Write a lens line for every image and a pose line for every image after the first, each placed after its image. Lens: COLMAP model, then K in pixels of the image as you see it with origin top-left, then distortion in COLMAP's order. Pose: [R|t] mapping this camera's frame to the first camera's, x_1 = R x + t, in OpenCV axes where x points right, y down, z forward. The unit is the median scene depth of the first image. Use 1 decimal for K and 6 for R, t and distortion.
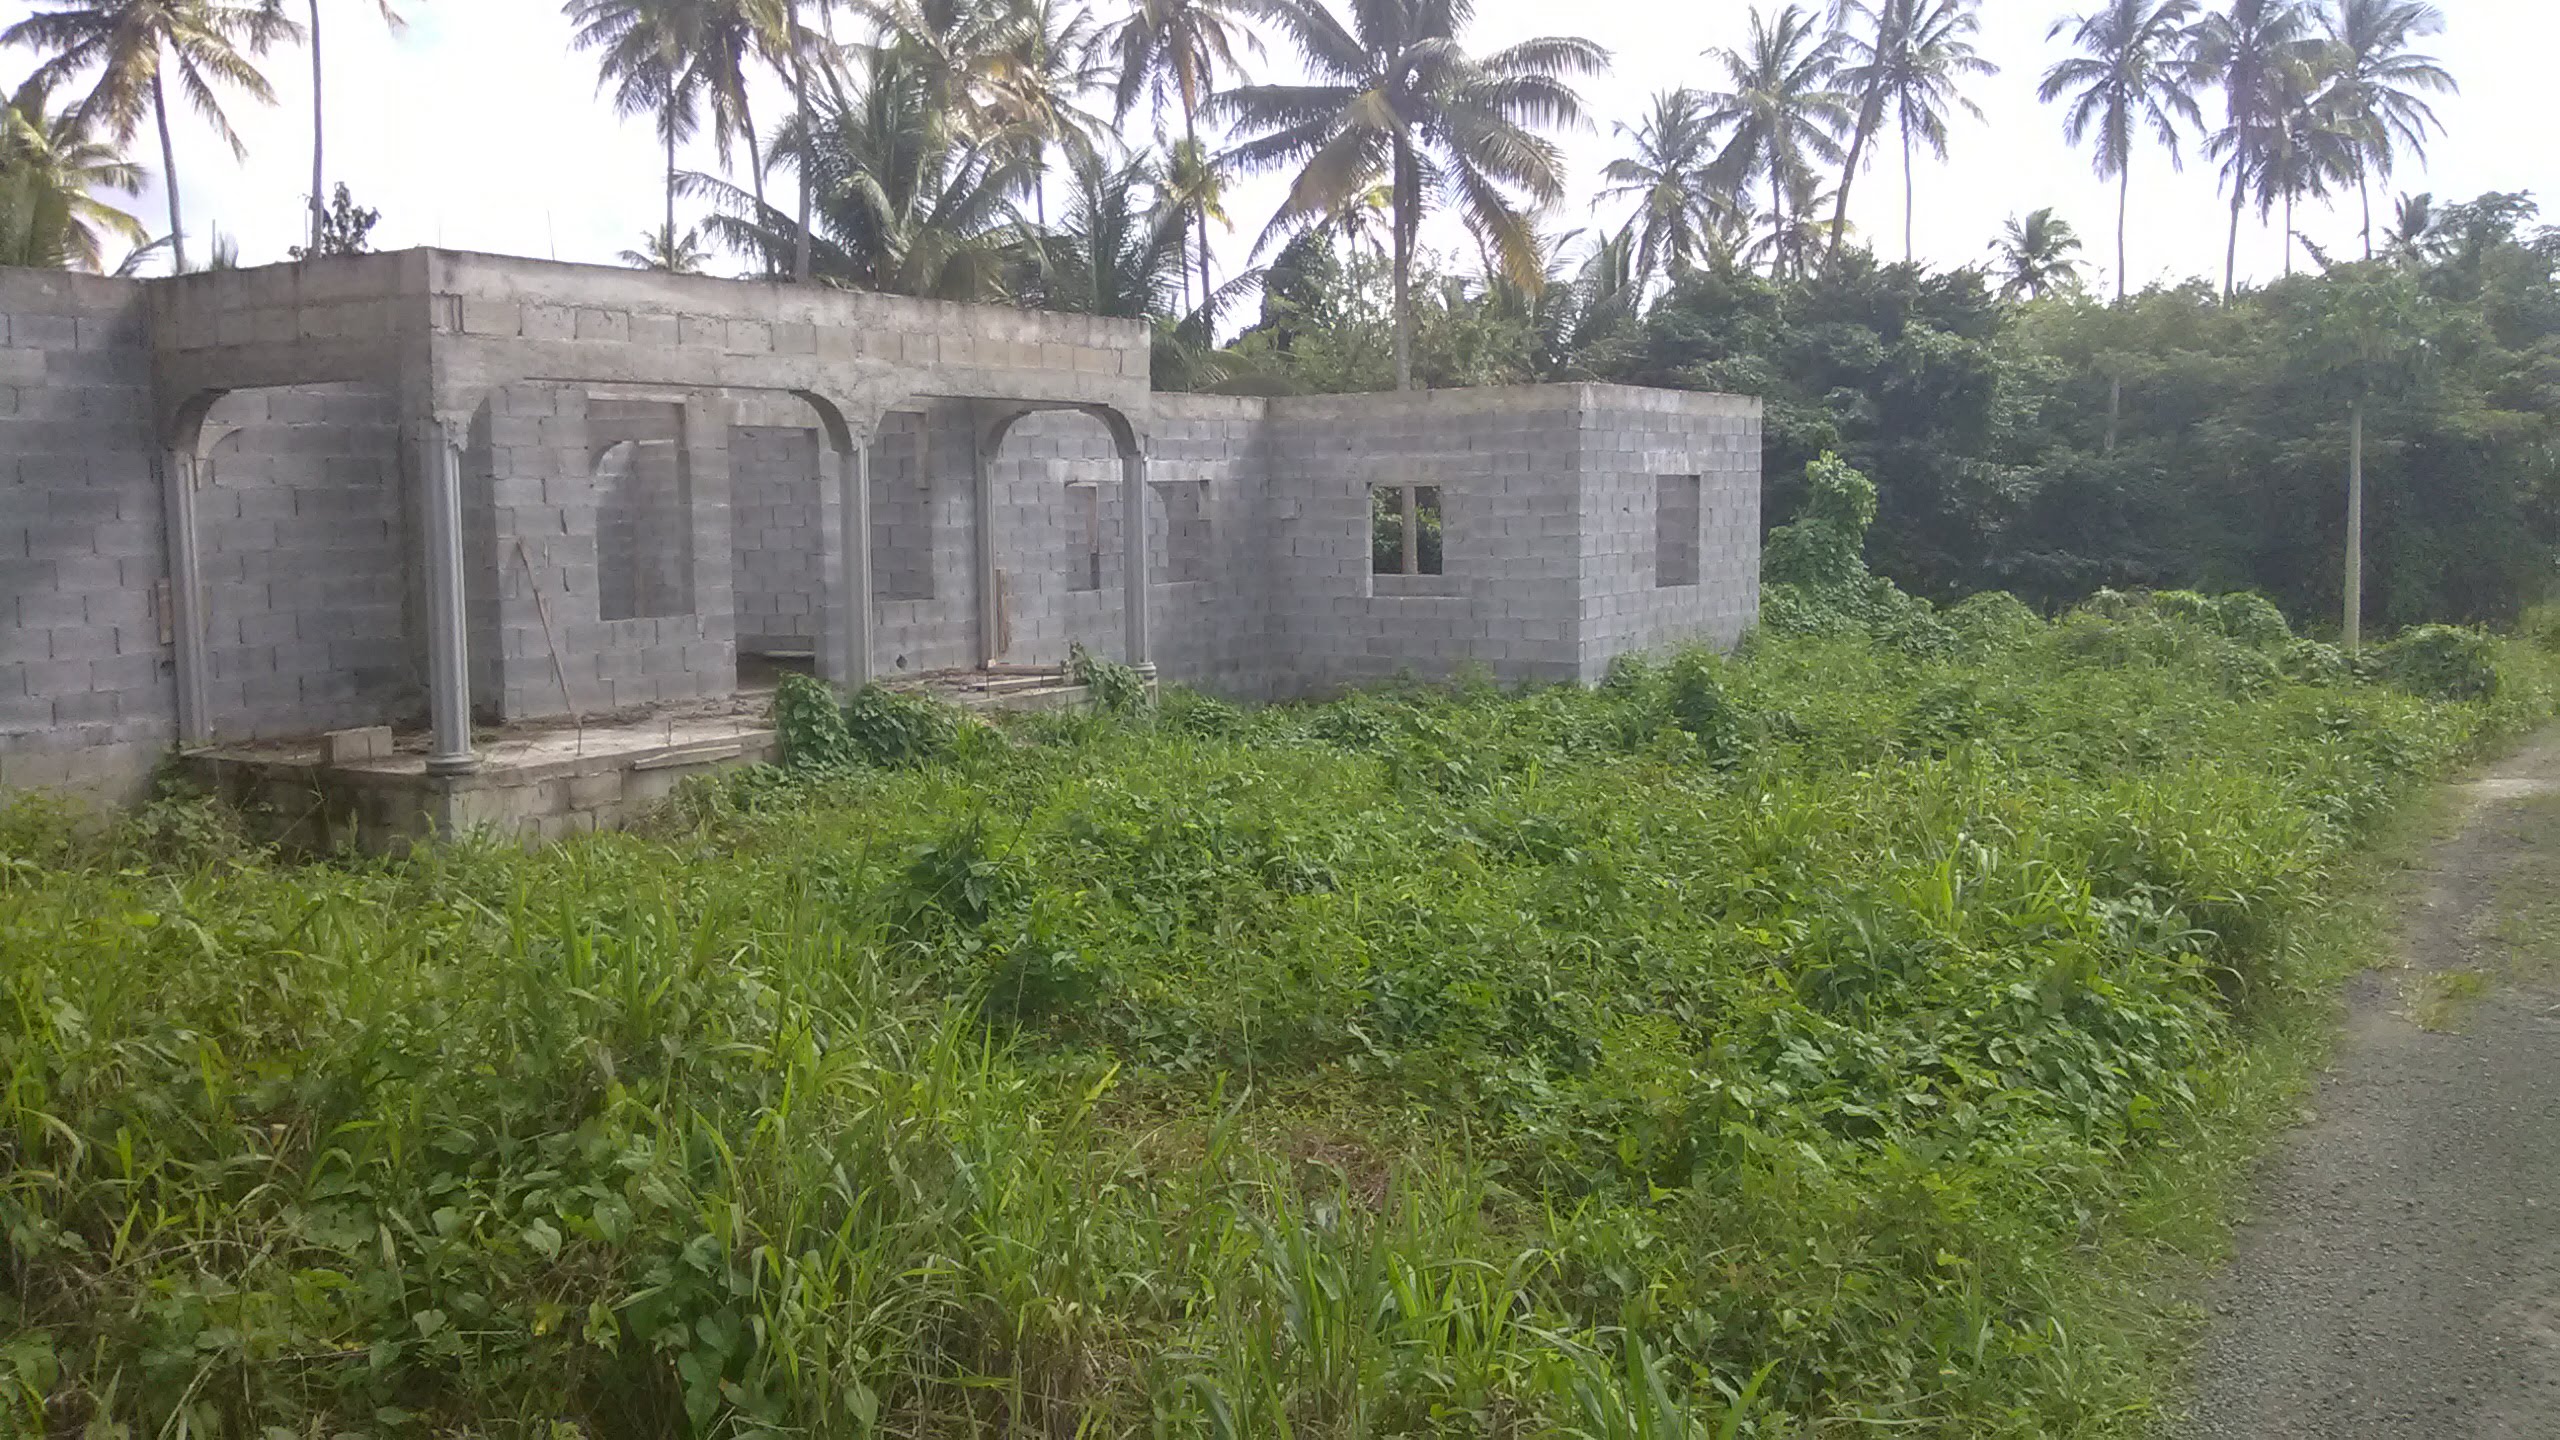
lens RADIAL K [[2091.0, 0, 1279.9], [0, 2091.0, 716.3], [0, 0, 1]] dist [0.003060, -0.000875]
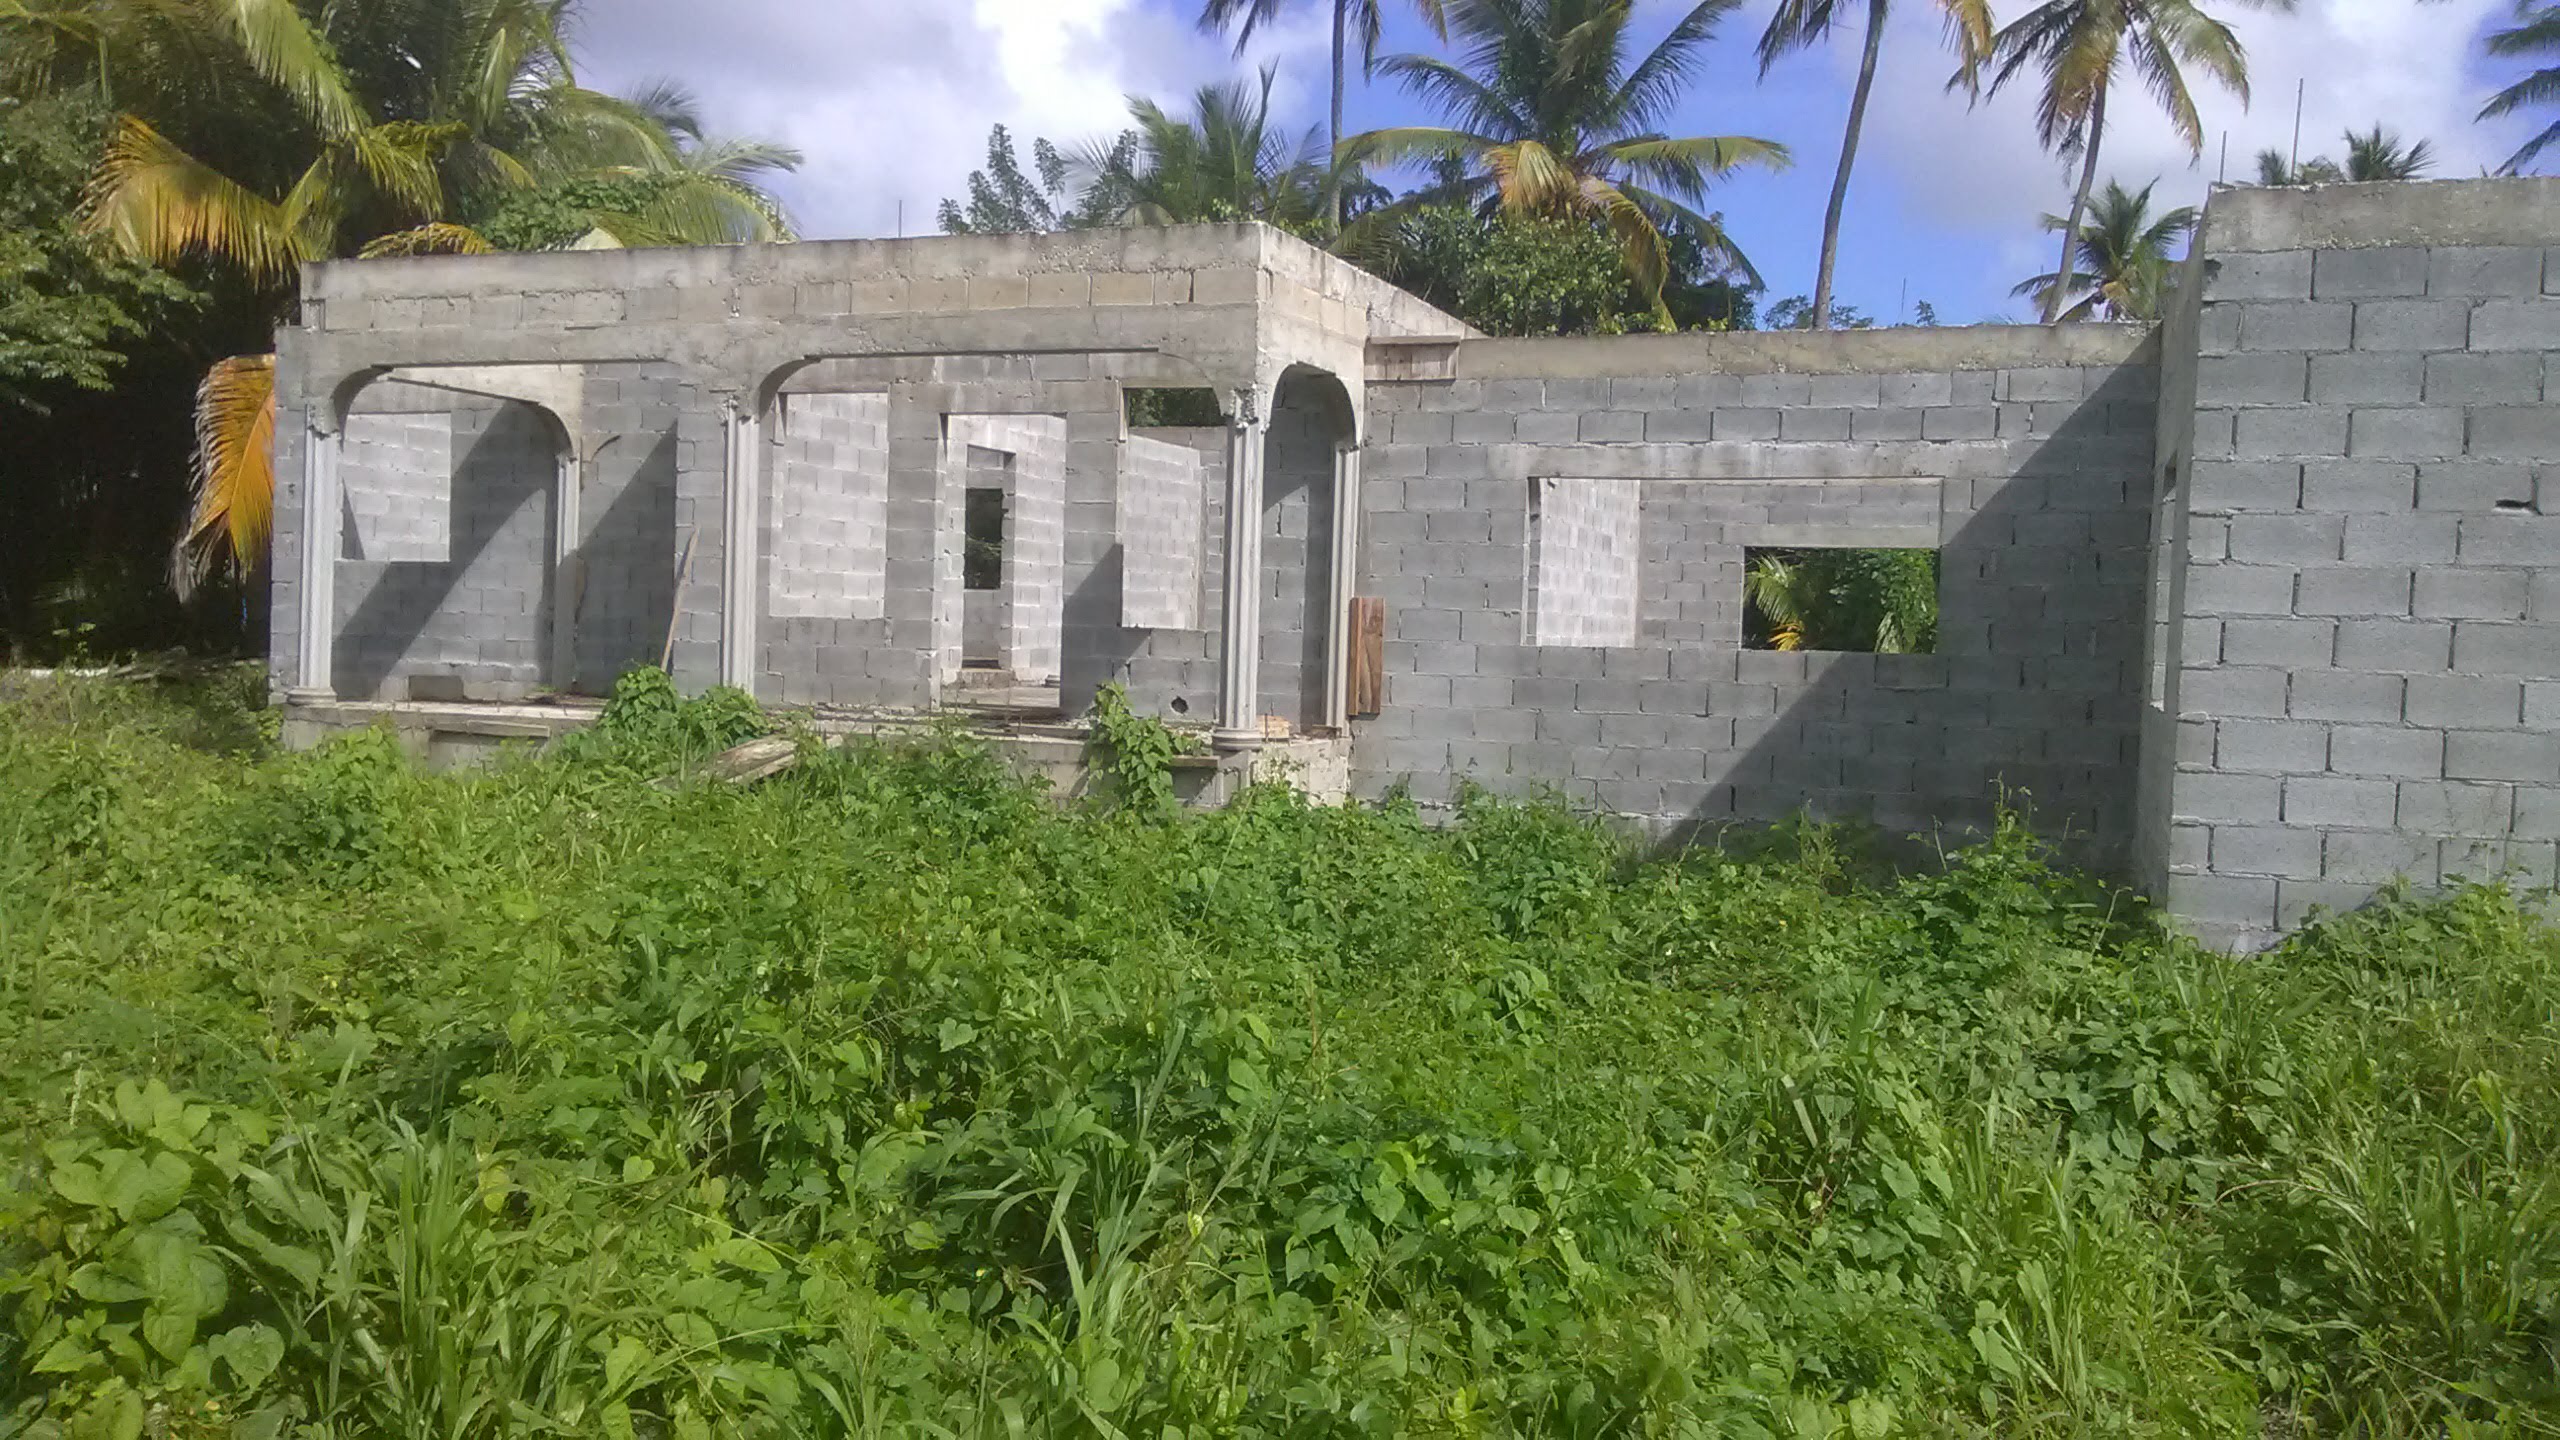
lens RADIAL K [[2091.0, 0, 1280.0], [0, 2091.0, 718.2], [0, 0, 1]] dist [0.003060, -0.000875]
pose [[0.214718, 0.066257, -0.974426, 0.766716], [-0.131629, 0.990557, 0.038349, -0.072179], [0.967765, 0.120028, 0.221412, 1.113111]]
